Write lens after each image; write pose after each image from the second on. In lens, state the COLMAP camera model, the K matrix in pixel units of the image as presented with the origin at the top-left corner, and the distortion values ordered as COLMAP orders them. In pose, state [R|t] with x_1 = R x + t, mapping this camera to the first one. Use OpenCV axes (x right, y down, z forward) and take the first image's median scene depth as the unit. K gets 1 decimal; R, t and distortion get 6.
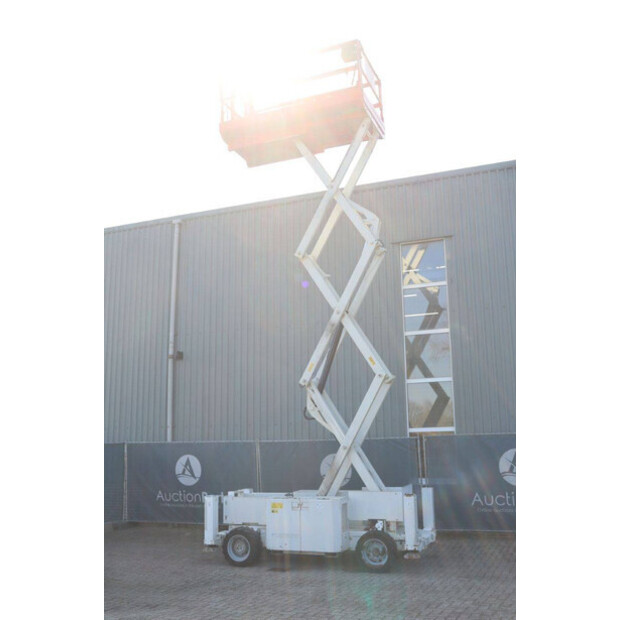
lens RADIAL K [[653.9, 0, 298.7], [0, 653.9, 334.2], [0, 0, 1]] dist [-0.058259, -0.010204]
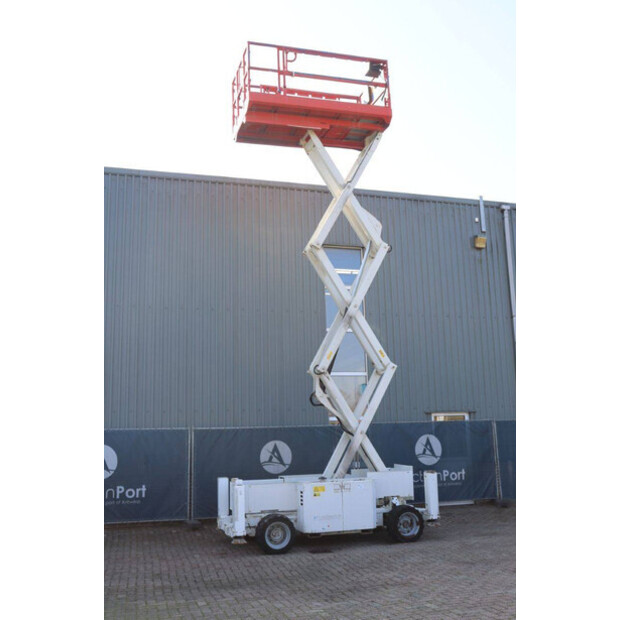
lens RADIAL K [[653.9, 0, 298.7], [0, 653.9, 334.2], [0, 0, 1]] dist [-0.058259, -0.010204]
pose [[0.785655, 0.089624, 0.612138, -0.683072], [-0.094056, 0.995253, -0.025000, 0.049193], [-0.611473, -0.037934, 0.790356, 0.216839]]
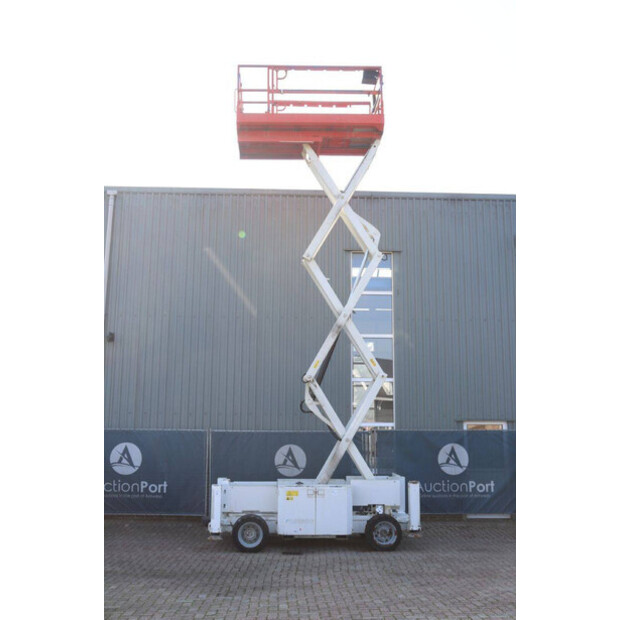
lens RADIAL K [[687.0, 0, 298.2], [0, 687.0, 333.9], [0, 0, 1]] dist [-0.057166, -0.002962]
pose [[0.915048, 0.079219, 0.395489, -0.472685], [-0.090196, 0.995882, 0.009205, -0.007019], [-0.393131, -0.044094, 0.918425, -0.017505]]
